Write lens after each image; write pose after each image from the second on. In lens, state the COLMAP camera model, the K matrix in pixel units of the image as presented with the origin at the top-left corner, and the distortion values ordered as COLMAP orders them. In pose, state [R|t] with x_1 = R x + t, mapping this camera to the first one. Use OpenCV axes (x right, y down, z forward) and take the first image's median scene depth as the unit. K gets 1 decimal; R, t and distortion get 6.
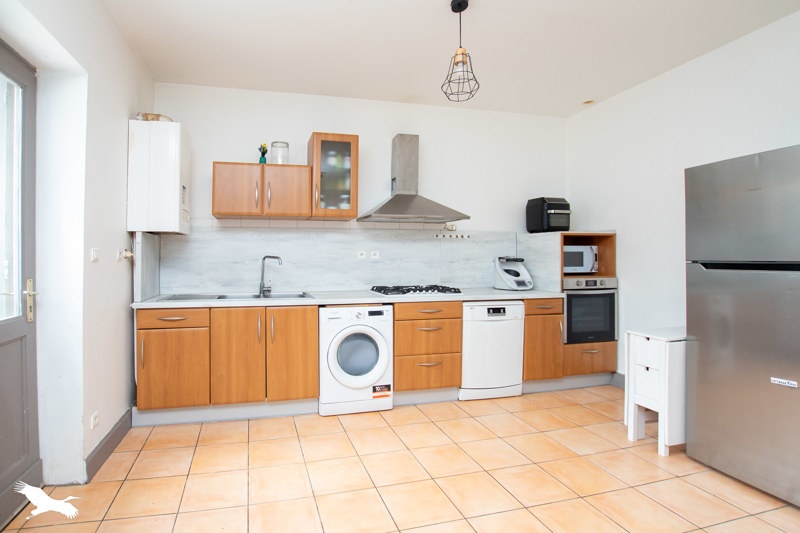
lens RADIAL K [[420.4, 0, 398.9], [0, 420.4, 251.0], [0, 0, 1]] dist [0.003855, 0.000235]
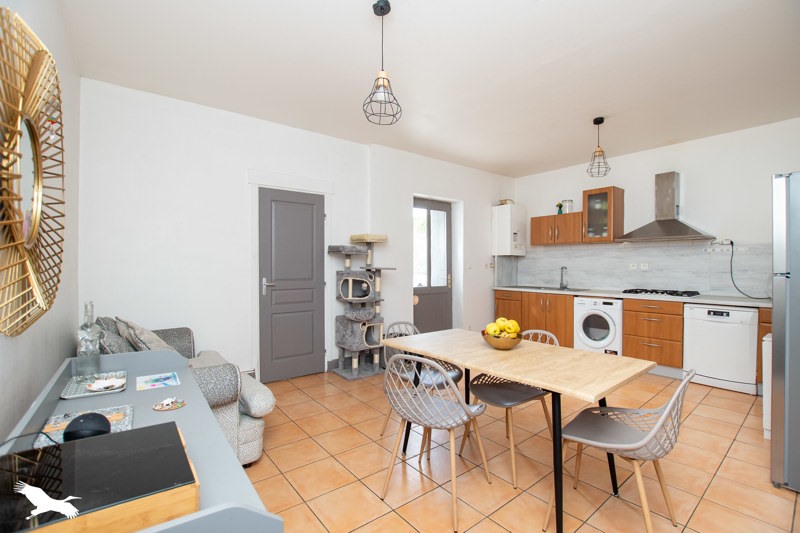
lens RADIAL K [[420.4, 0, 398.9], [0, 420.4, 251.0], [0, 0, 1]] dist [0.003855, 0.000235]
pose [[0.414185, -0.028319, -0.909752, 0.982069], [0.008879, 0.999594, -0.027074, -0.011097], [0.910149, 0.003136, 0.414268, -0.331540]]
